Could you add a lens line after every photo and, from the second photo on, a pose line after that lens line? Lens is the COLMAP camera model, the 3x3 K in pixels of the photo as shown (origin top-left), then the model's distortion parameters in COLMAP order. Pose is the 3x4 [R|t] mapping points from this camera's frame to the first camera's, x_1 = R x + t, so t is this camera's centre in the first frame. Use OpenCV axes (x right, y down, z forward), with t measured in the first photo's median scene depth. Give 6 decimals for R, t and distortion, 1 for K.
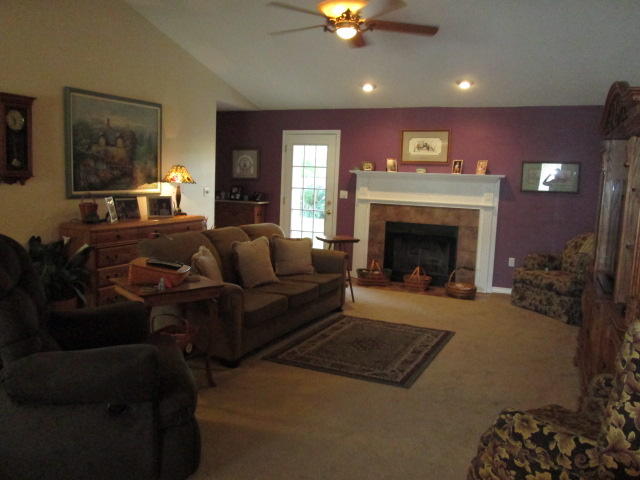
lens RADIAL K [[532.3, 0, 318.2], [0, 532.3, 236.7], [0, 0, 1]] dist [-0.041555, 0.010679]
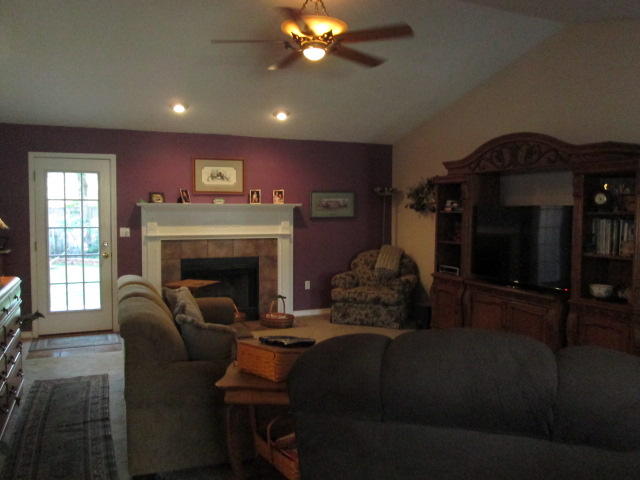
lens RADIAL K [[532.3, 0, 318.2], [0, 532.3, 236.7], [0, 0, 1]] dist [-0.041555, 0.010679]
pose [[0.675685, -0.069679, 0.733890, -0.385018], [0.105264, 0.994441, -0.002499, -0.042268], [-0.729636, 0.078941, 0.679264, 0.243441]]
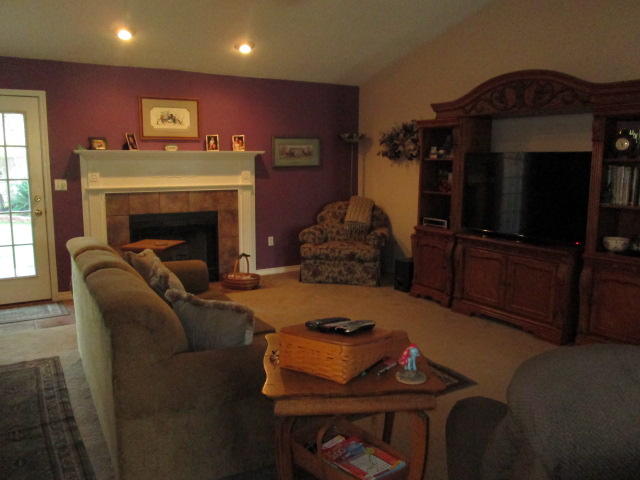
lens RADIAL K [[532.3, 0, 318.2], [0, 532.3, 236.7], [0, 0, 1]] dist [-0.041555, 0.010679]
pose [[0.565596, -0.150139, 0.810900, -0.362875], [0.112966, 0.988124, 0.104159, -0.050036], [-0.816909, 0.032693, 0.575840, 0.356767]]
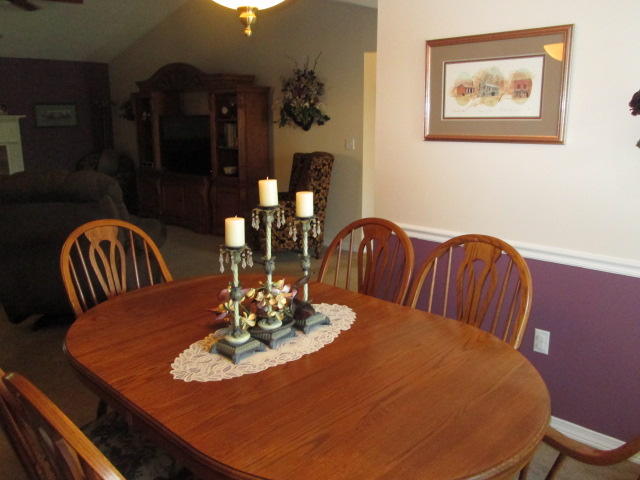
lens RADIAL K [[532.3, 0, 318.2], [0, 532.3, 236.7], [0, 0, 1]] dist [-0.041555, 0.010679]
pose [[0.329566, -0.238823, 0.913428, -0.569508], [0.123267, 0.970081, 0.209160, -0.012962], [-0.936051, 0.043663, 0.349145, -0.048941]]
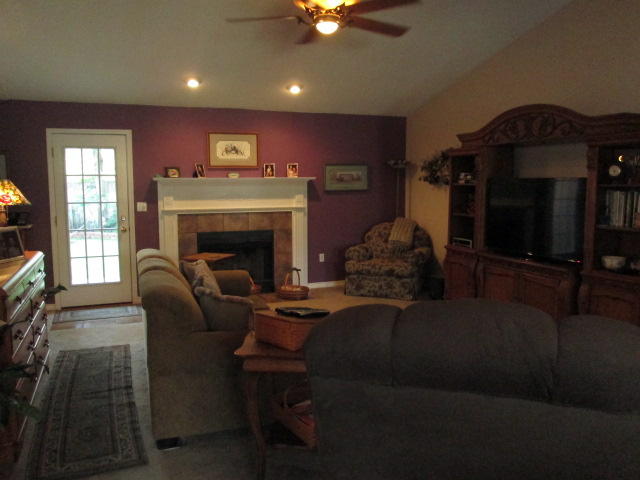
lens RADIAL K [[532.3, 0, 318.2], [0, 532.3, 236.7], [0, 0, 1]] dist [-0.041555, 0.010679]
pose [[0.694288, -0.110577, 0.711152, -0.391731], [0.111300, 0.992736, 0.045700, -0.043232], [-0.711039, 0.047422, 0.701552, 0.236956]]
